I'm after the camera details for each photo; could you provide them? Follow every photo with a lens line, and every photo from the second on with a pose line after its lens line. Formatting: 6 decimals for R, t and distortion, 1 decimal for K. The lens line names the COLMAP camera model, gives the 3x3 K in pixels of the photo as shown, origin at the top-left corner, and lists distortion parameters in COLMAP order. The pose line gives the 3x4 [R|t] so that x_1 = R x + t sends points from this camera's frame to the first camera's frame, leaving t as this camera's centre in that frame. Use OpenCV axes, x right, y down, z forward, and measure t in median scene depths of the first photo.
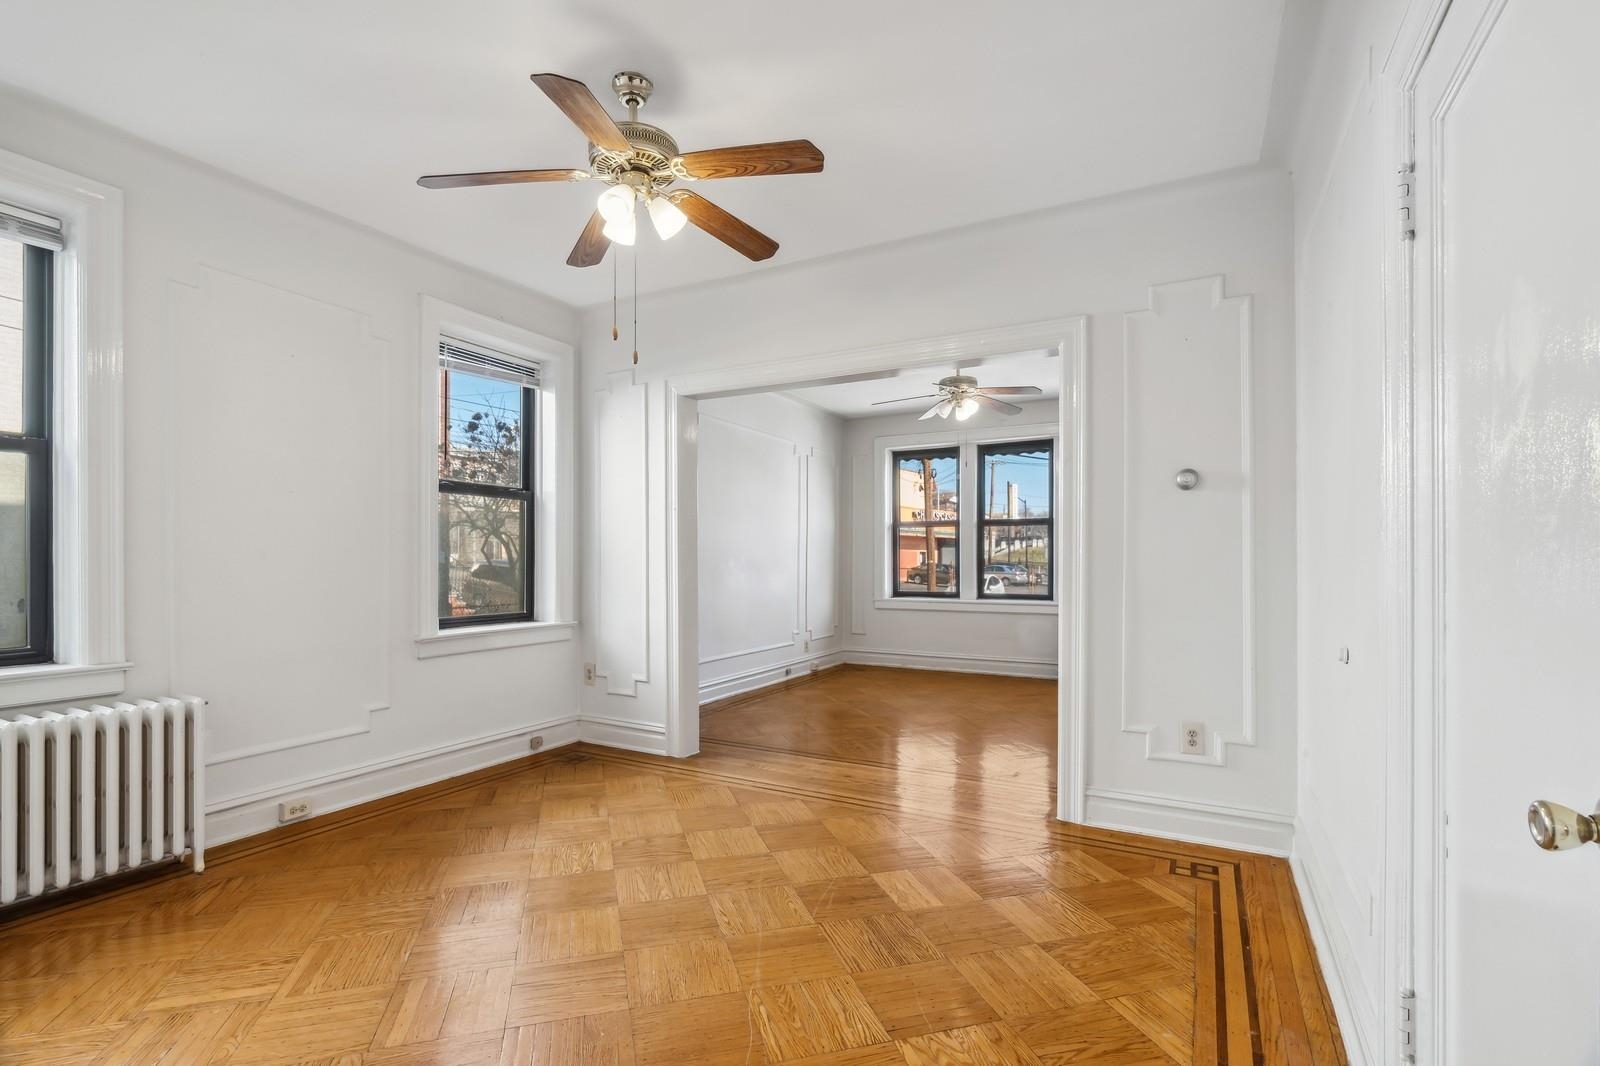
lens RADIAL K [[746.5, 0, 794.5], [0, 746.5, 553.7], [0, 0, 1]] dist [-0.000340, 0.000040]
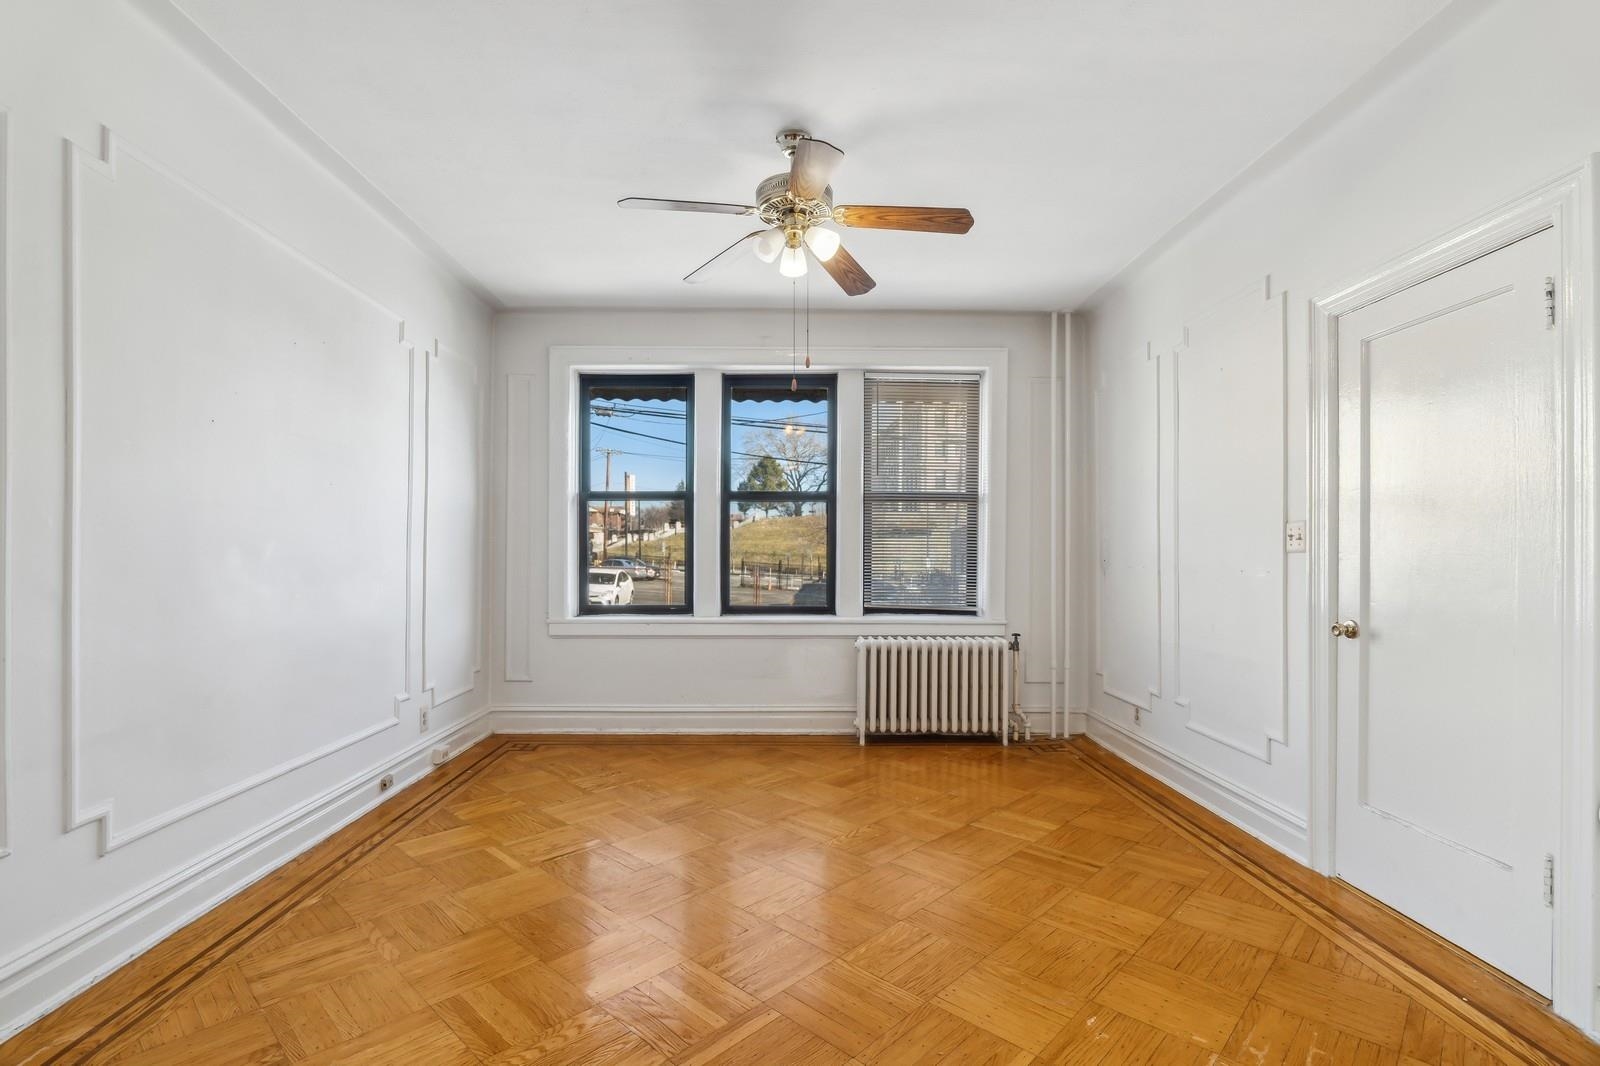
lens RADIAL K [[746.5, 0, 794.5], [0, 746.5, 553.7], [0, 0, 1]] dist [-0.000340, 0.000040]
pose [[0.867644, 0.003117, 0.497177, -0.017784], [-0.007401, 0.999951, 0.006646, 0.003191], [-0.497132, -0.009446, 0.867624, 0.402226]]
